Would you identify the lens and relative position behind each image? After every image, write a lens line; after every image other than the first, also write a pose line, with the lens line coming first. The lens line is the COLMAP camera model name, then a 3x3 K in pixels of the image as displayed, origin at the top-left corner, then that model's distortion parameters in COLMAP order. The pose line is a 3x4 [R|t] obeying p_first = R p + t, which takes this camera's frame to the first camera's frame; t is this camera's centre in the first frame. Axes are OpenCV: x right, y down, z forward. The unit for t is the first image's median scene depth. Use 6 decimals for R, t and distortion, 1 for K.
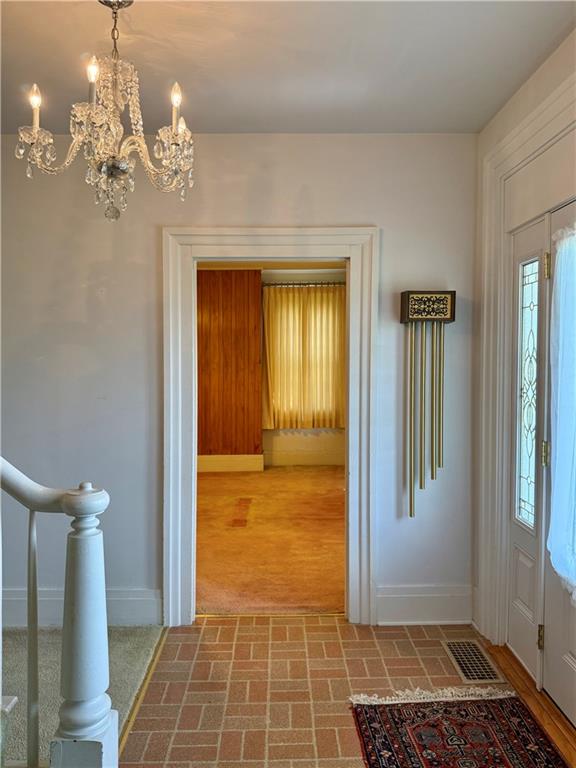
lens RADIAL K [[536.9, 0, 288.0], [0, 536.9, 384.0], [0, 0, 1]] dist [0.064048, -0.079352]
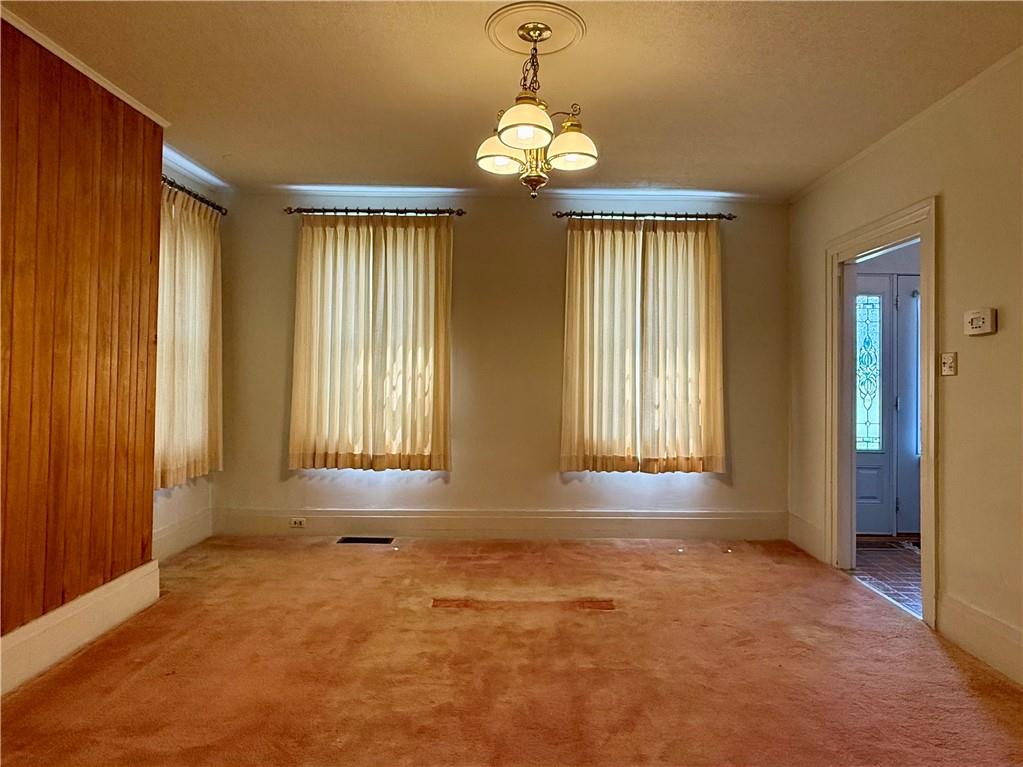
lens RADIAL K [[617.3, 0, 533.2], [0, 617.3, 365.2], [0, 0, 1]] dist [-0.000715, 0.000616]
pose [[0.003437, 0.021091, 0.999772, -0.537842], [0.017200, 0.999628, -0.021147, -0.006833], [-0.999846, 0.017268, 0.003073, 0.698336]]
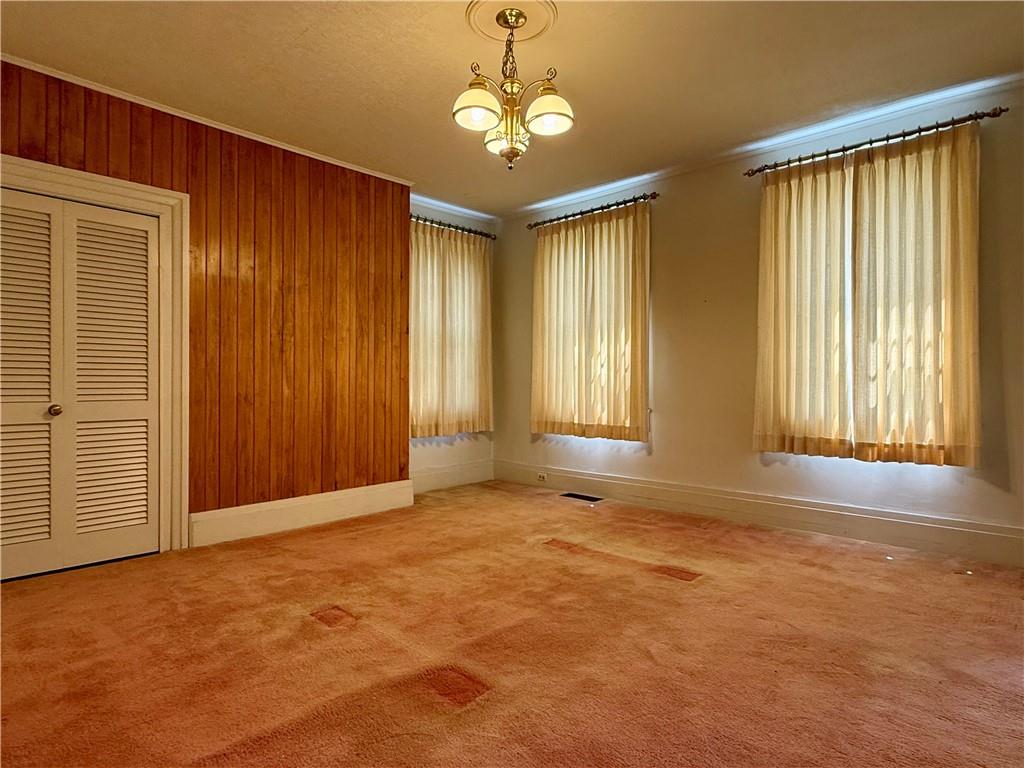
lens RADIAL K [[573.3, 0, 512.0], [0, 573.3, 384.0], [0, 0, 1]] dist [-0.000727, 0.001499]
pose [[0.695520, -0.000092, 0.718507, -0.448529], [0.018287, 0.999678, -0.017575, 0.033281], [-0.718274, 0.025363, 0.695298, 0.445484]]
